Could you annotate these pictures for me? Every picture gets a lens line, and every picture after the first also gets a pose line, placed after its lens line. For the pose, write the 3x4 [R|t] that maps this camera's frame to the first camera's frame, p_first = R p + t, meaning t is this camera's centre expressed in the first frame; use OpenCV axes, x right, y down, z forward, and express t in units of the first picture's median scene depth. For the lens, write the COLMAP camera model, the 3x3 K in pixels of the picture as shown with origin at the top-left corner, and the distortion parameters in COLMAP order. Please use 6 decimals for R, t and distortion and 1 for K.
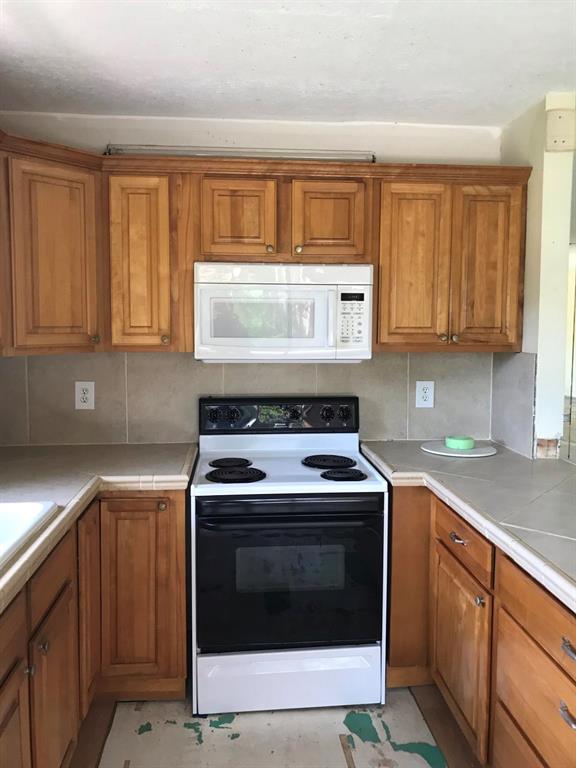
lens RADIAL K [[622.0, 0, 287.5], [0, 622.0, 383.9], [0, 0, 1]] dist [0.029369, -0.026194]
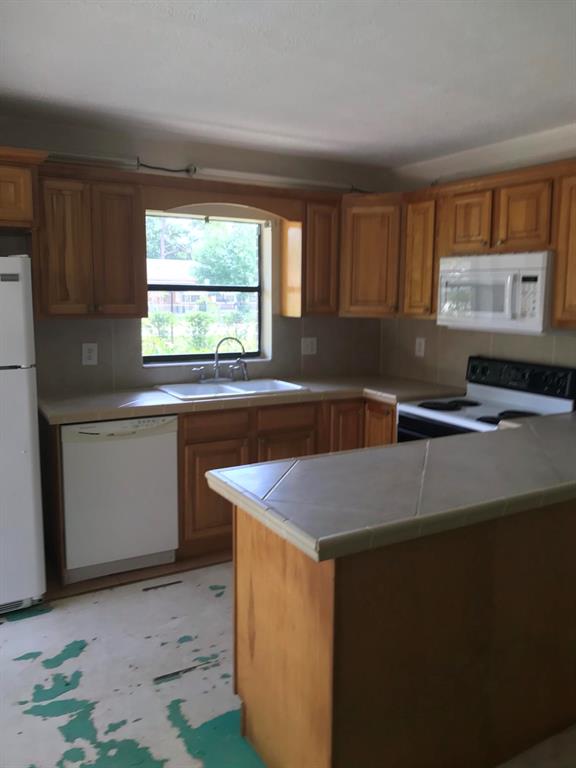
lens RADIAL K [[622.0, 0, 286.3], [0, 622.0, 386.7], [0, 0, 1]] dist [0.029369, -0.026194]
pose [[0.429284, 0.136635, -0.892775, 1.016790], [-0.099440, 0.989631, 0.103643, -0.011683], [0.897679, 0.044285, 0.438419, 0.051820]]
